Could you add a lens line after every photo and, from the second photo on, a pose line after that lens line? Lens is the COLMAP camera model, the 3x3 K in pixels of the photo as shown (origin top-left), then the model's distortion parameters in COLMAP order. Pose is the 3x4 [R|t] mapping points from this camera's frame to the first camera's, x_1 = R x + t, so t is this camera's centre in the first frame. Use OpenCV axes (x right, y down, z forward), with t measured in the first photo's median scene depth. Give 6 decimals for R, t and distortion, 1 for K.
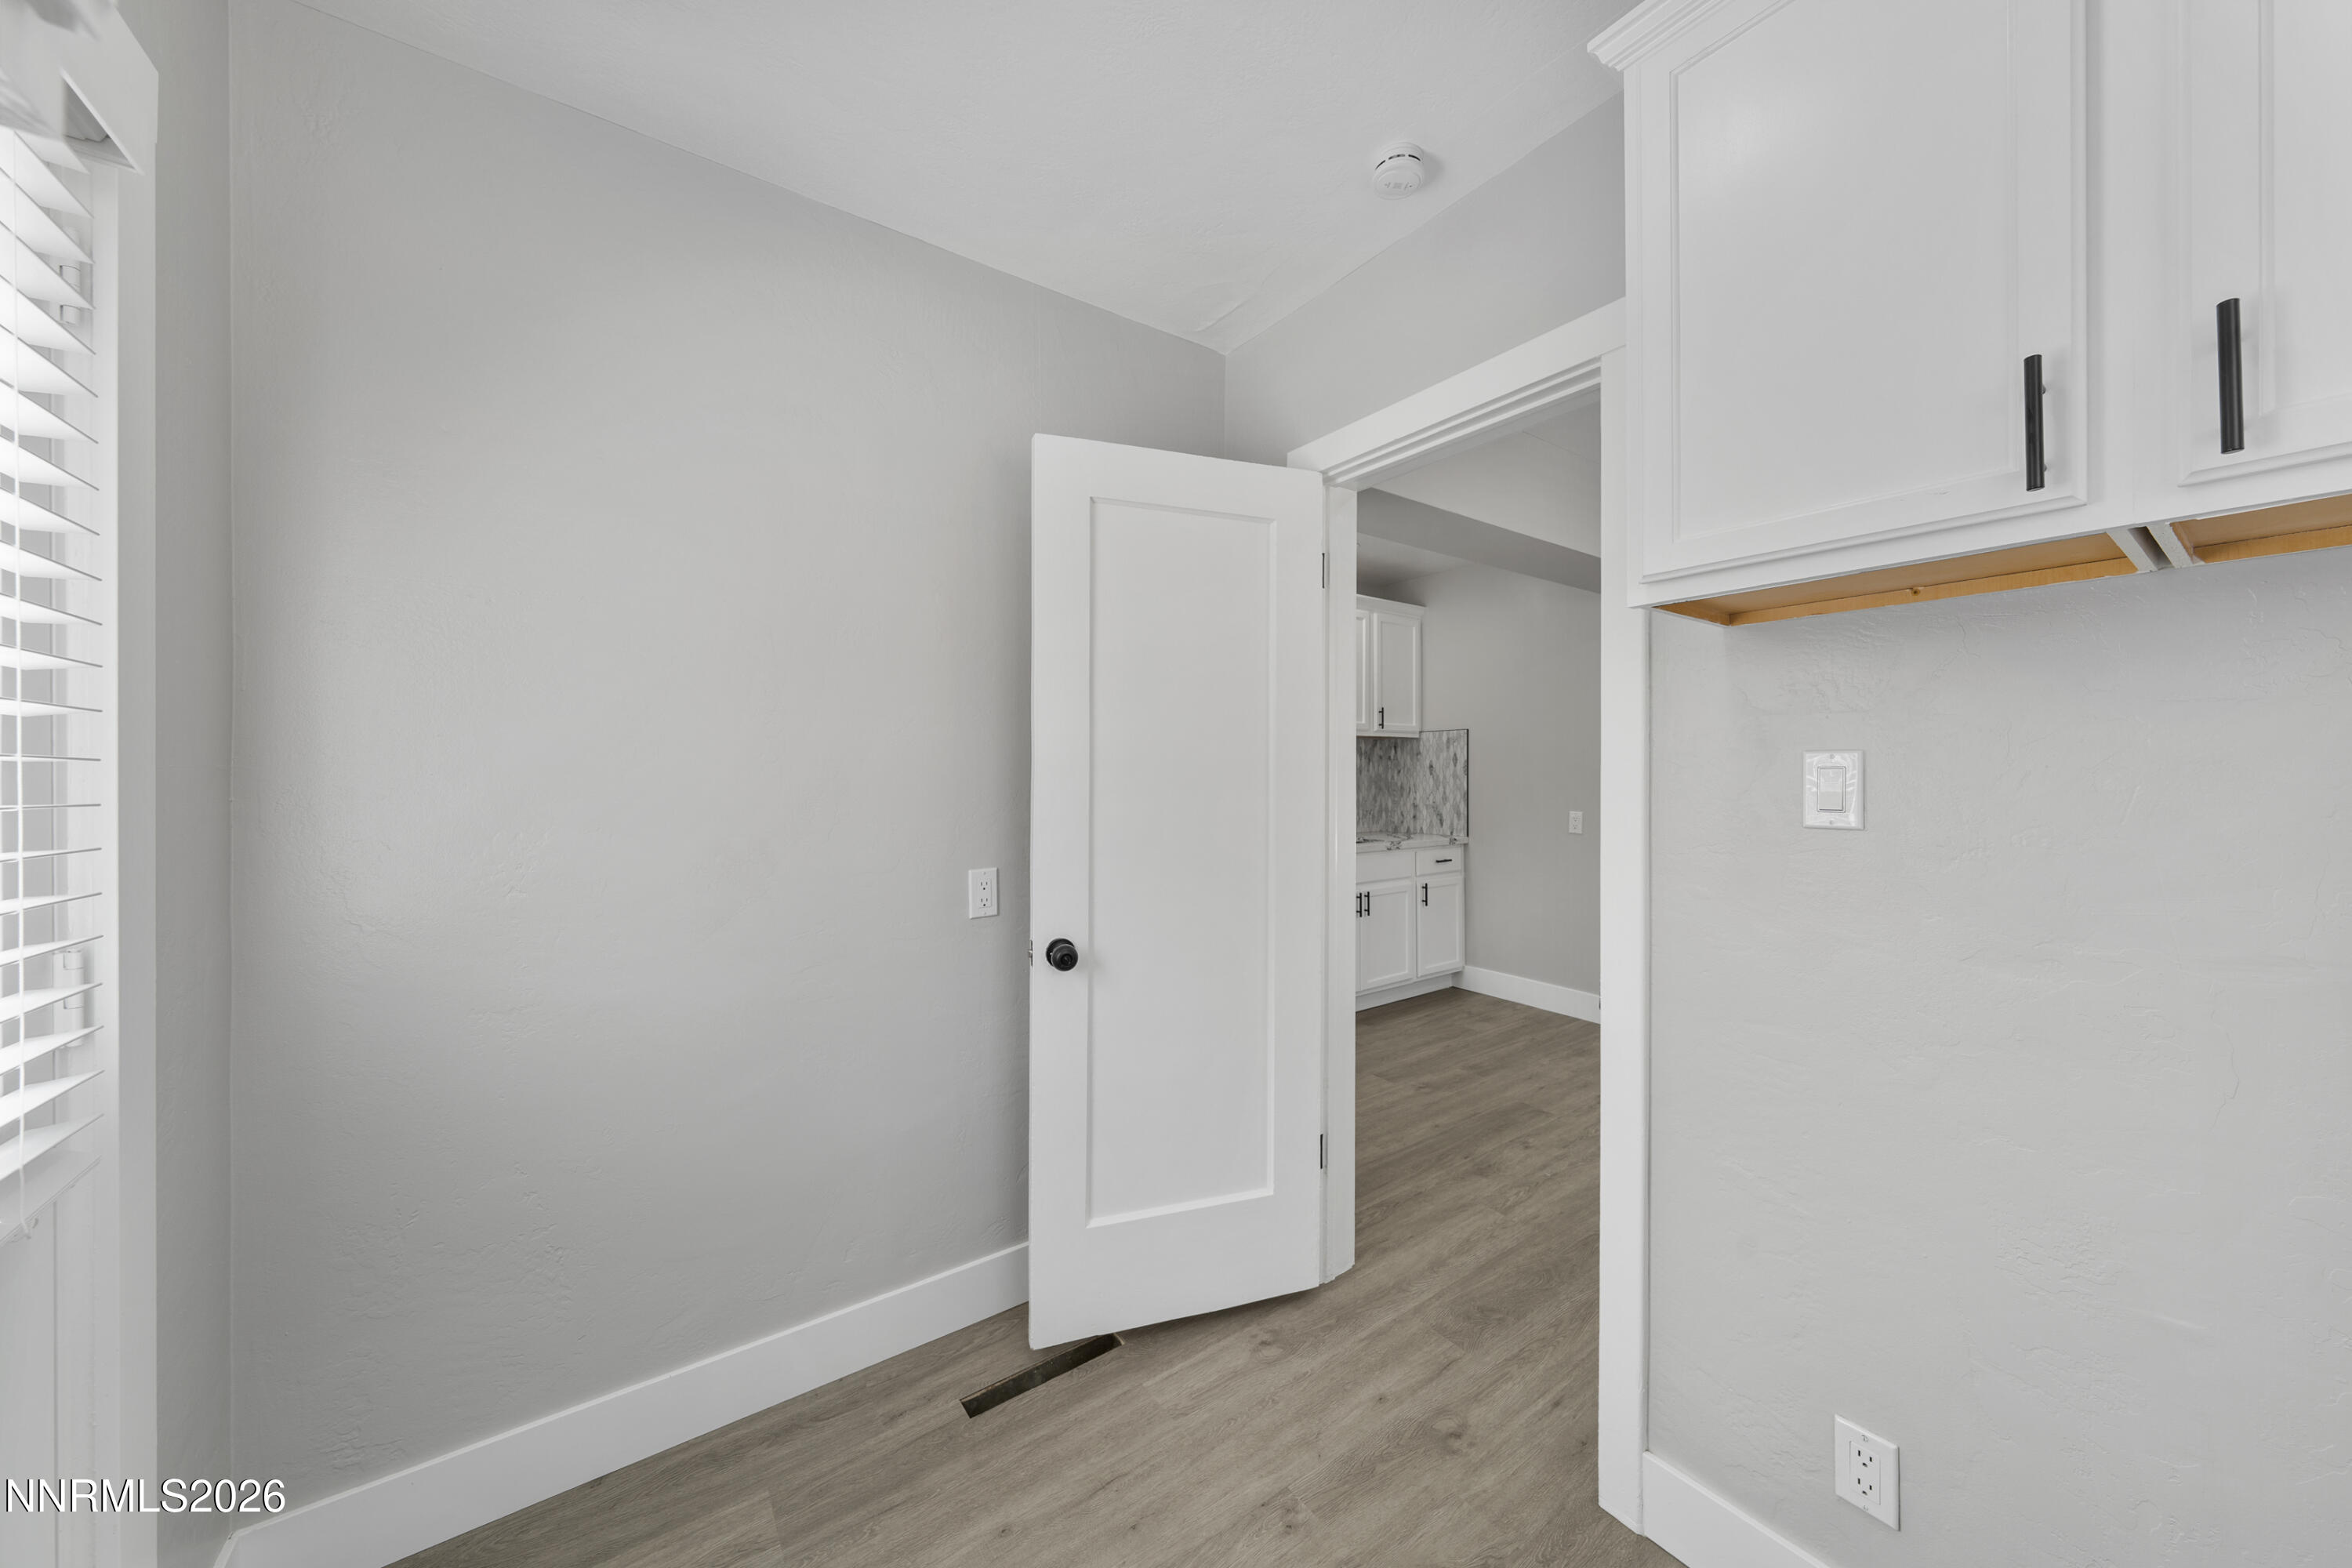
lens RADIAL K [[800.7, 0, 1183.7], [0, 800.7, 771.4], [0, 0, 1]] dist [-0.001306, -0.000134]
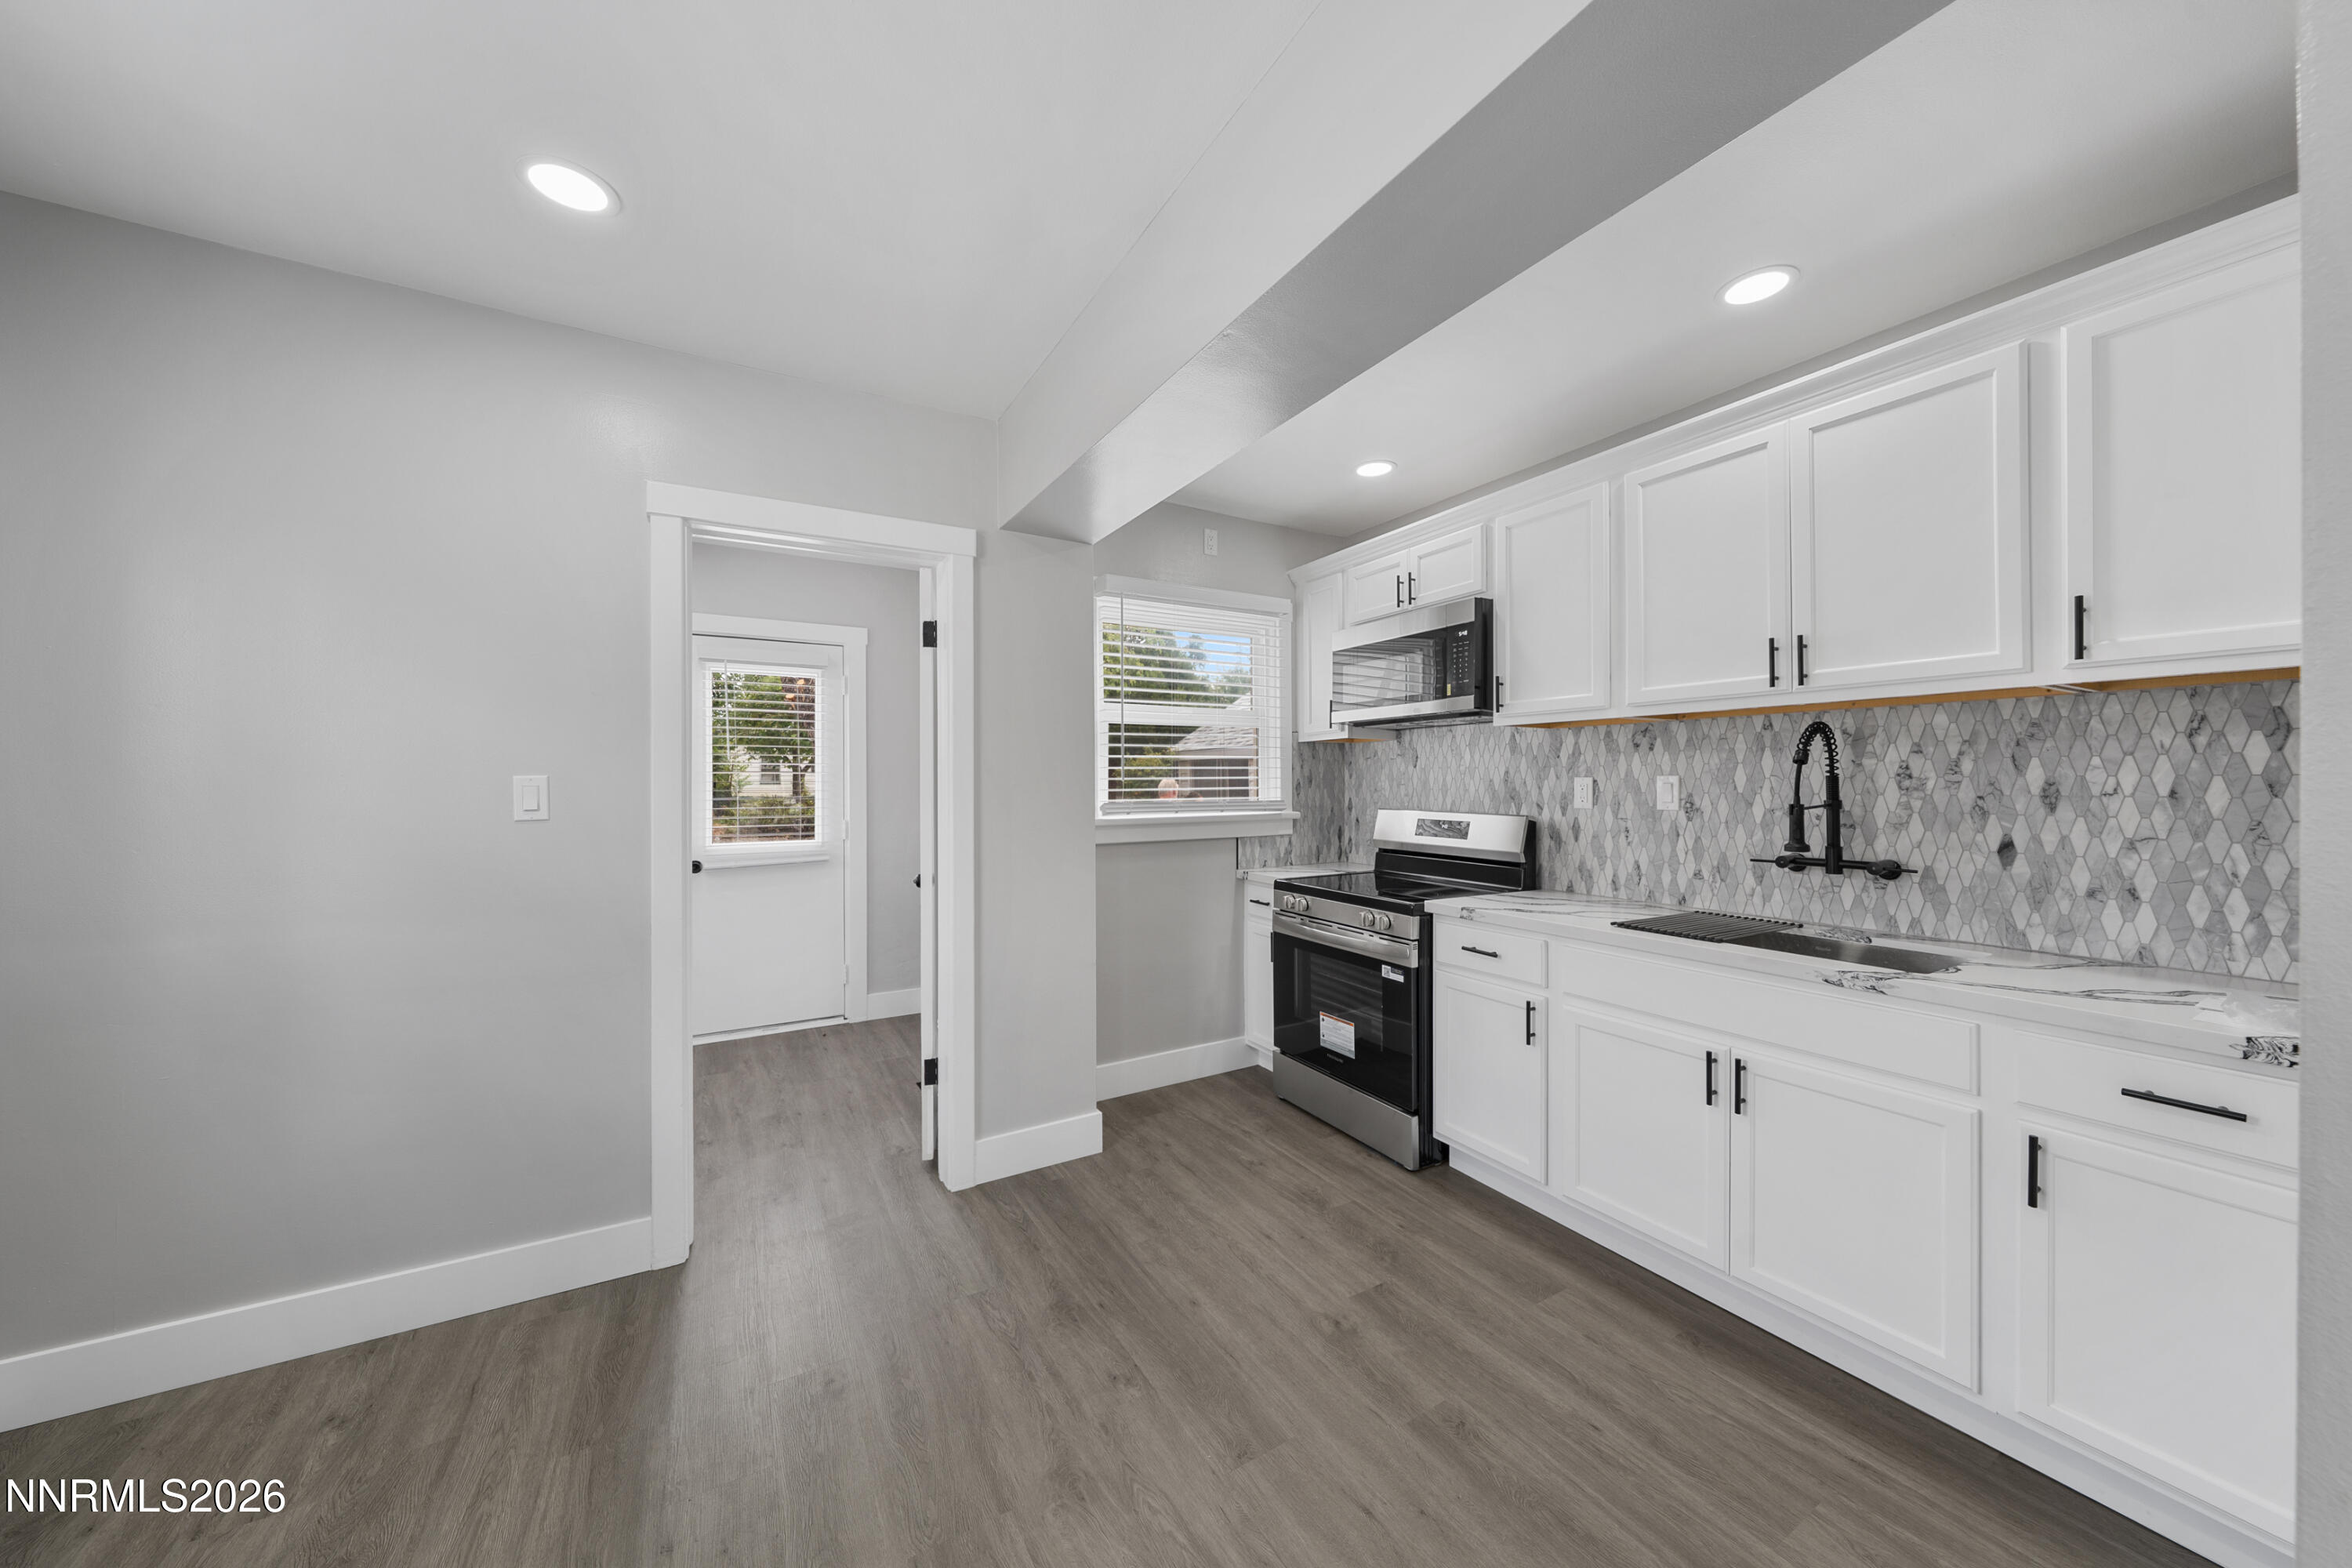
lens RADIAL K [[800.6, 0, 1182.4], [0, 800.6, 780.4], [0, 0, 1]] dist [-0.000370, 0.000007]
pose [[-0.096482, -0.000627, -0.995335, 0.634496], [0.002310, 0.999997, -0.000854, -0.002944], [0.995332, -0.002382, -0.096480, 0.670308]]
